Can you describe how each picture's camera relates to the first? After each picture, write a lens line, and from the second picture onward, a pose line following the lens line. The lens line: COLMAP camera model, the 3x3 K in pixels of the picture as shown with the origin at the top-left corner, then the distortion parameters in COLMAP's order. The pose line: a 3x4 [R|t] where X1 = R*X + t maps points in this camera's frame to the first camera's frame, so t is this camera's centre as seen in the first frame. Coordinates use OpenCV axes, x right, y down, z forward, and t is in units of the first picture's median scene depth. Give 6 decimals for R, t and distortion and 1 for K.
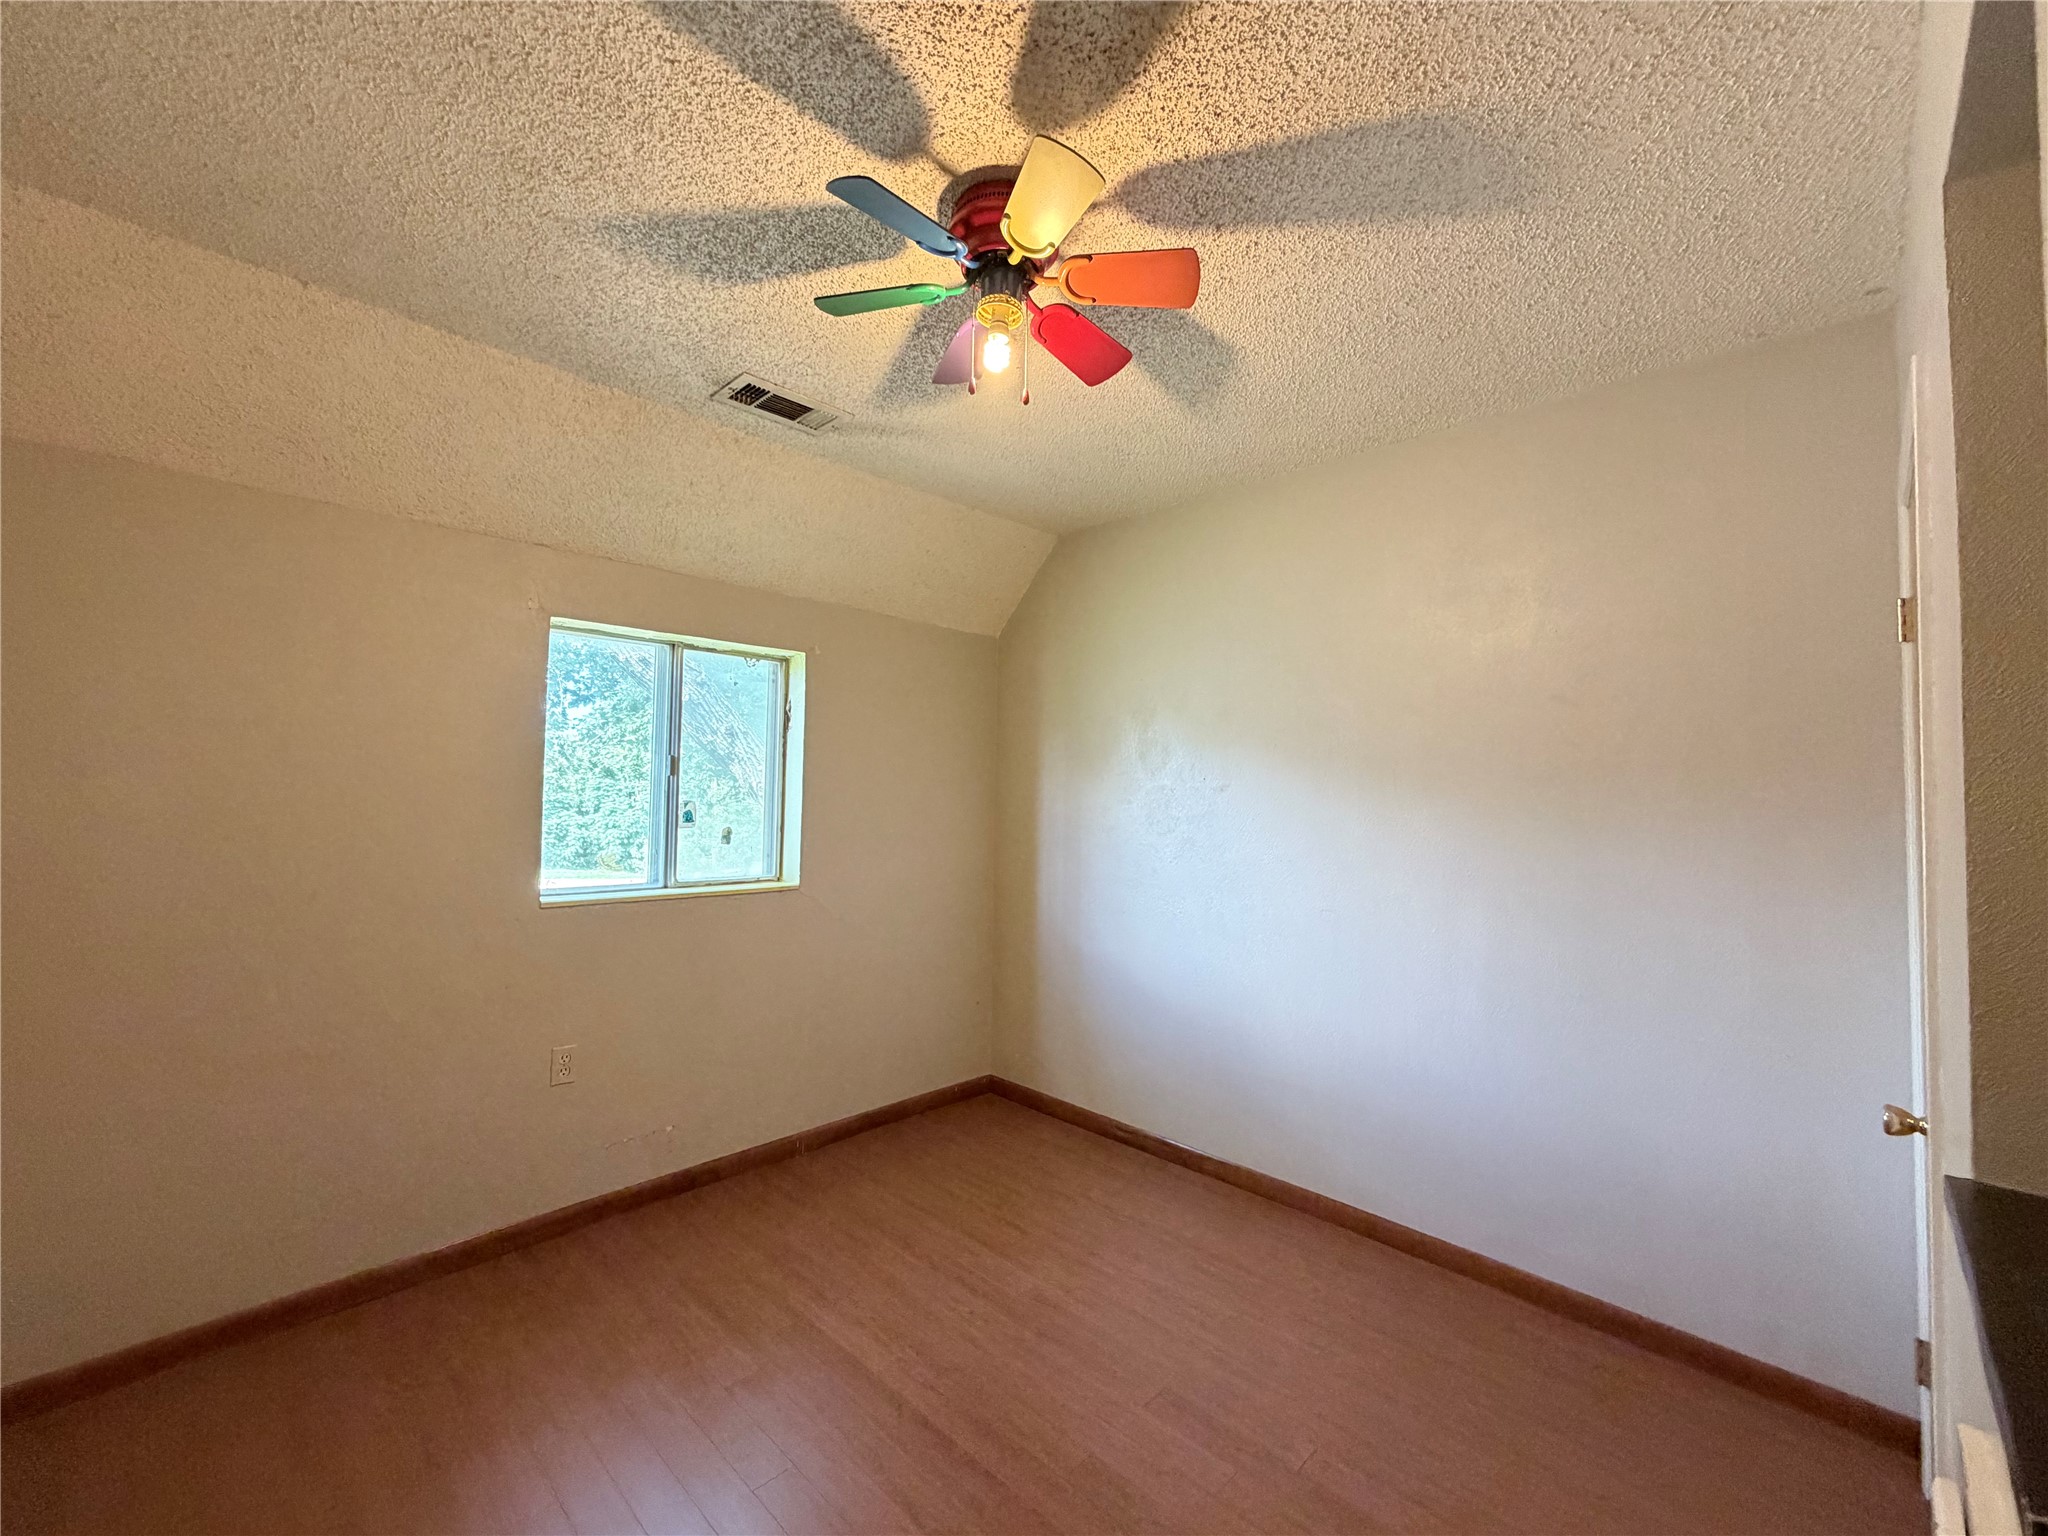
lens RADIAL K [[815.5, 0, 1019.4], [0, 815.5, 770.0], [0, 0, 1]] dist [0.001650, -0.000104]
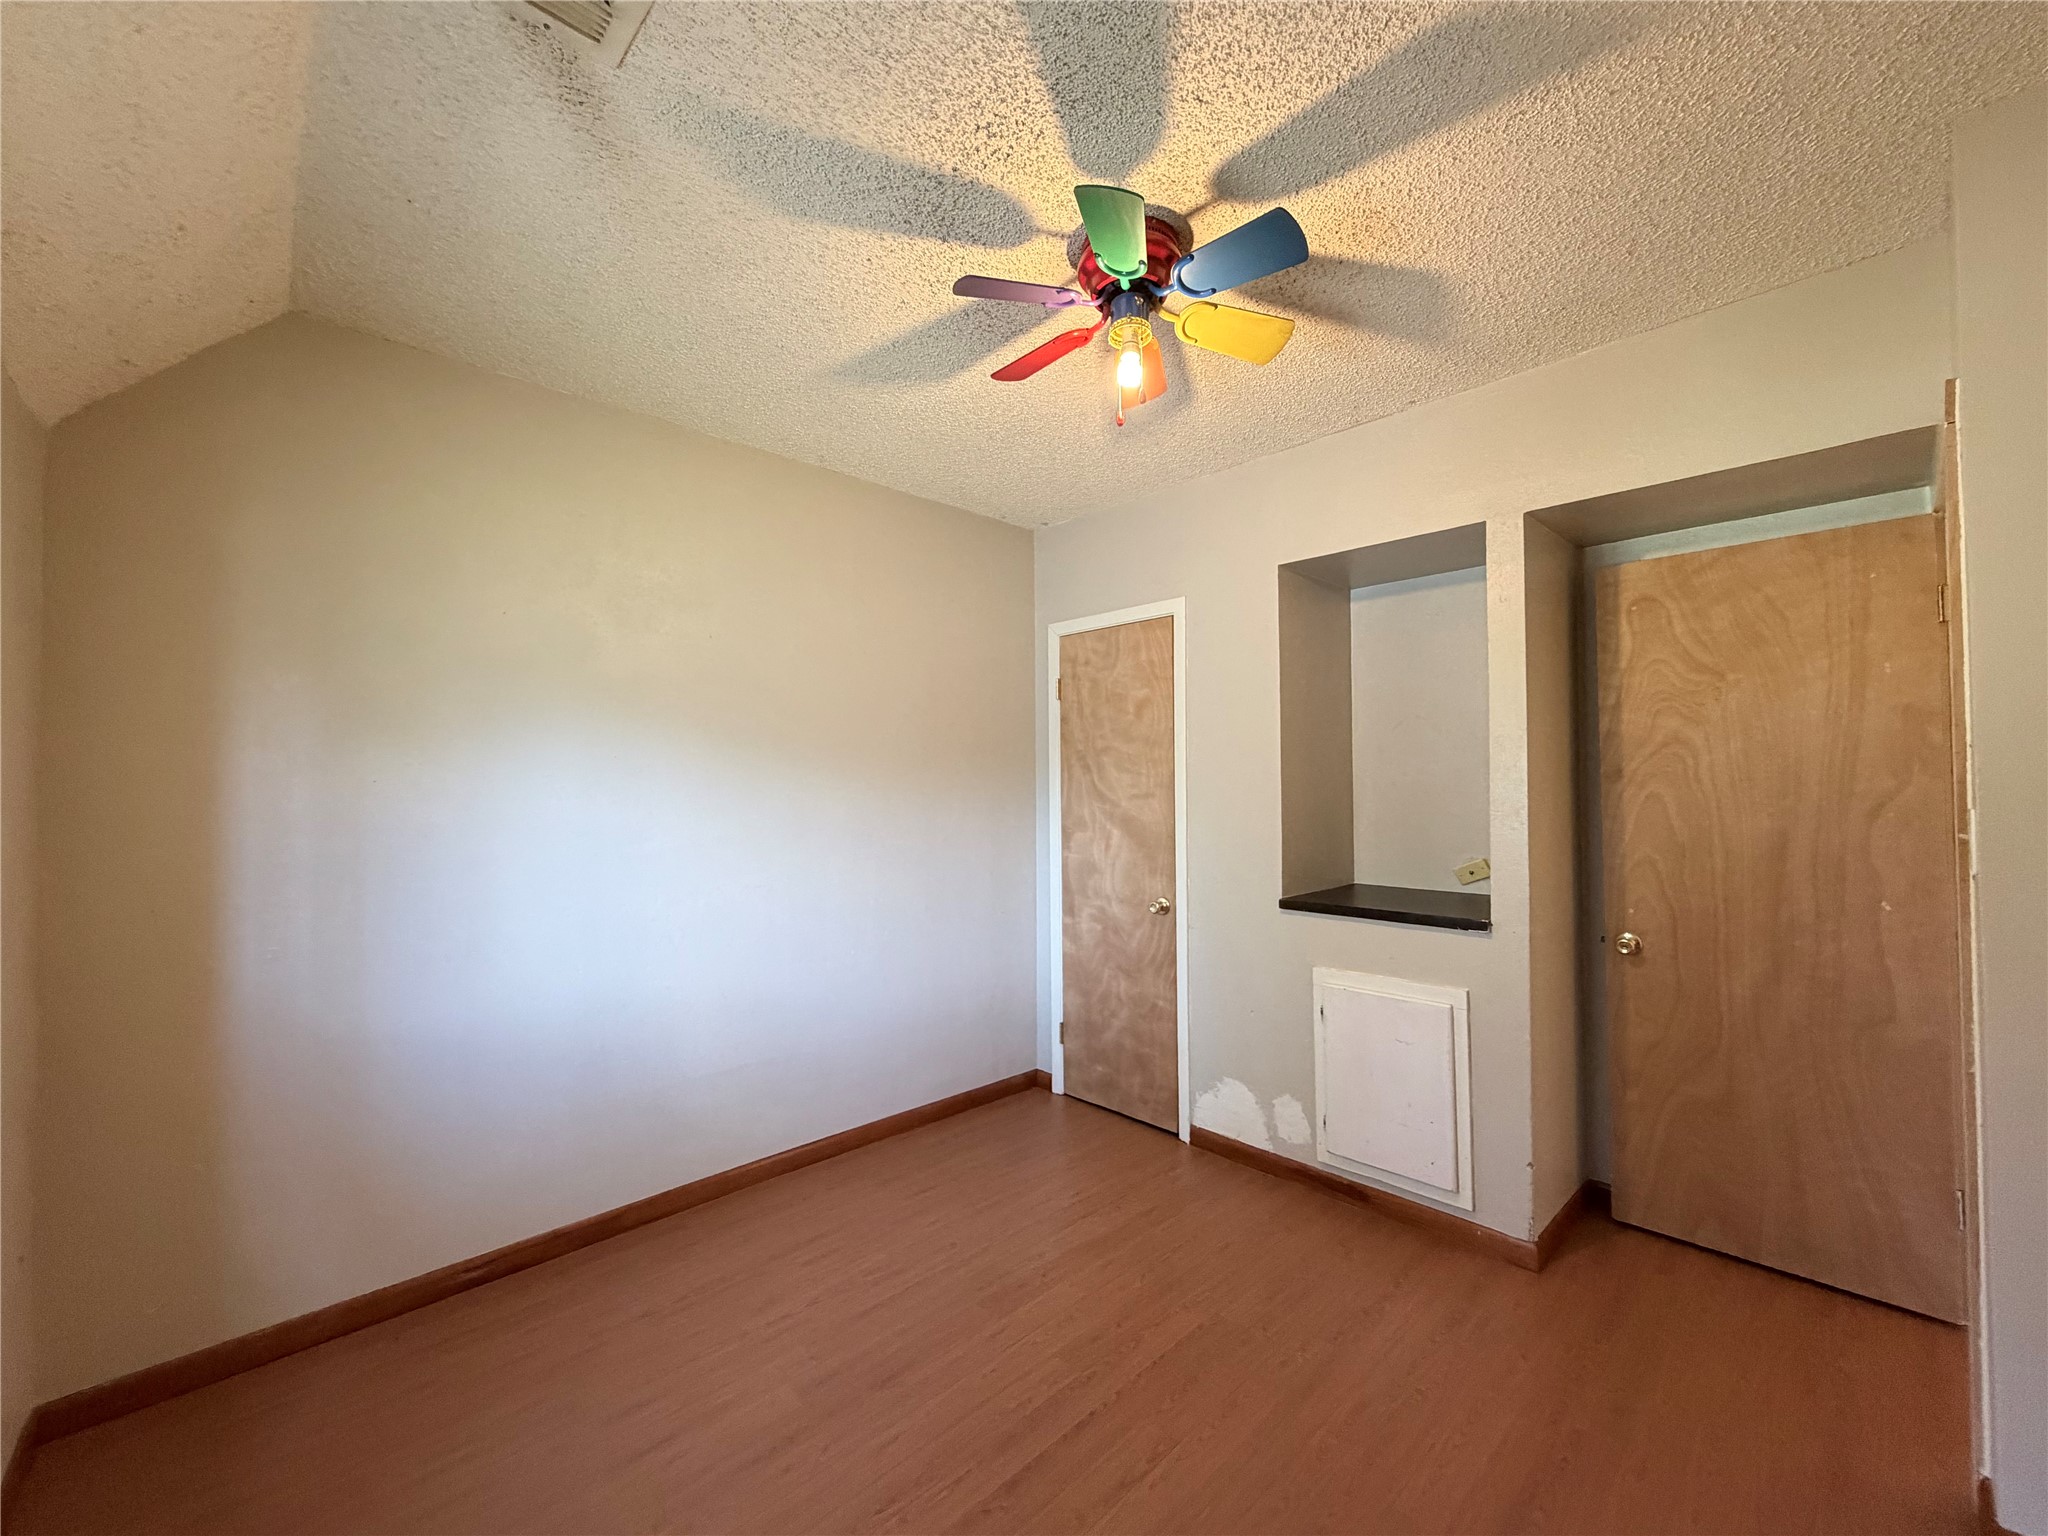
lens RADIAL K [[815.5, 0, 1019.4], [0, 815.5, 770.0], [0, 0, 1]] dist [0.001650, -0.000104]
pose [[0.034353, 0.002173, 0.999407, -0.770771], [-0.026871, 0.999638, -0.001250, 0.018764], [-0.999048, -0.026812, 0.034399, 0.755943]]
